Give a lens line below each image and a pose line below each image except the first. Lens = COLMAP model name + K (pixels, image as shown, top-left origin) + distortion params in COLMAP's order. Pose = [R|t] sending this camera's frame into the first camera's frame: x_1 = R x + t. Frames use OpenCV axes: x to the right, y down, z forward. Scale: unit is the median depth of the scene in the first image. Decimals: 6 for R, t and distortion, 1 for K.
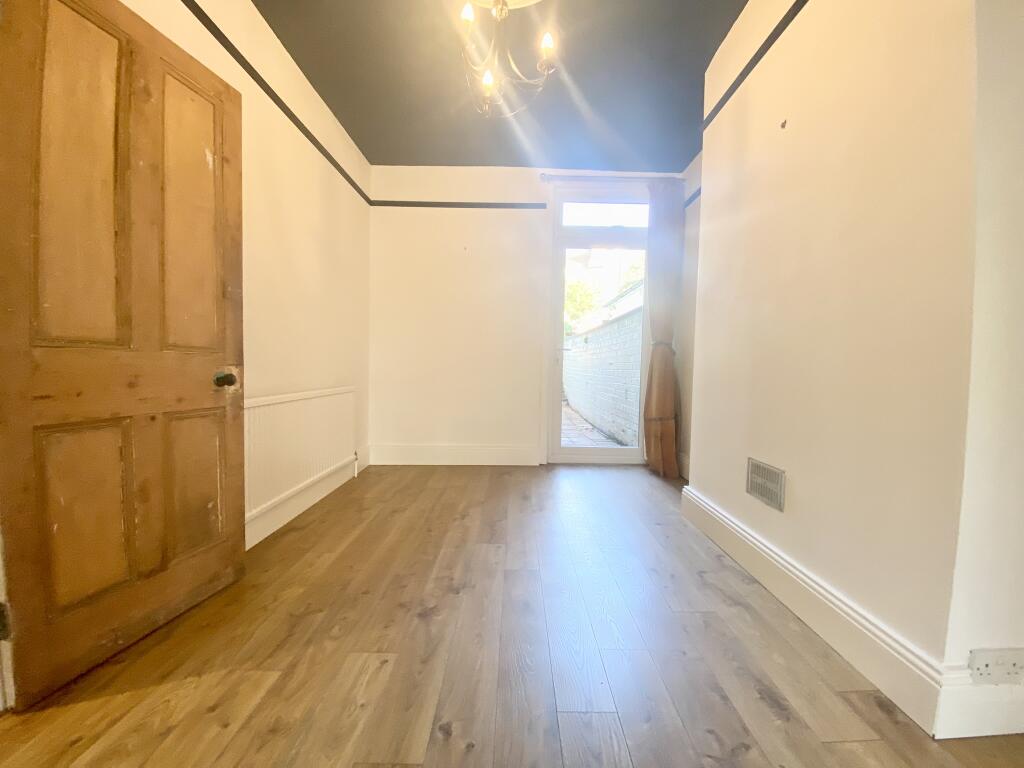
lens RADIAL K [[408.5, 0, 513.0], [0, 408.5, 386.0], [0, 0, 1]] dist [-0.021903, -0.004095]
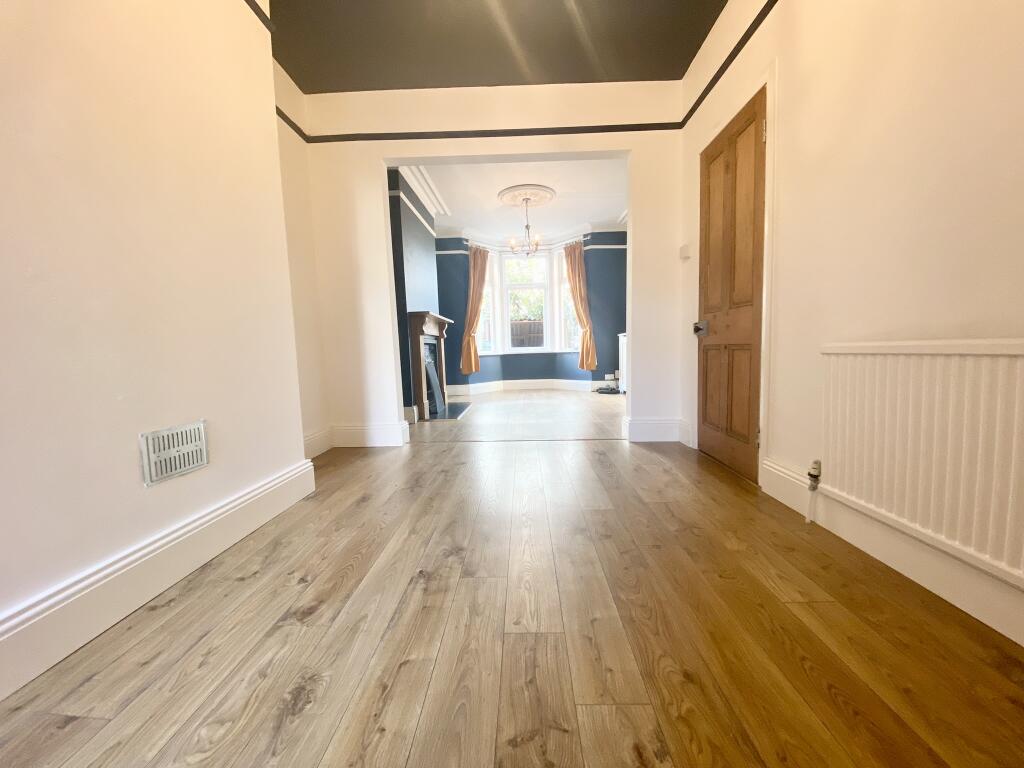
lens RADIAL K [[408.5, 0, 510.2], [0, 408.5, 380.9], [0, 0, 1]] dist [-0.021903, -0.004095]
pose [[-0.999592, 0.010613, 0.026508, -0.051242], [0.013722, 0.992677, 0.120018, 0.015722], [-0.025040, 0.120332, -0.992418, 1.749348]]
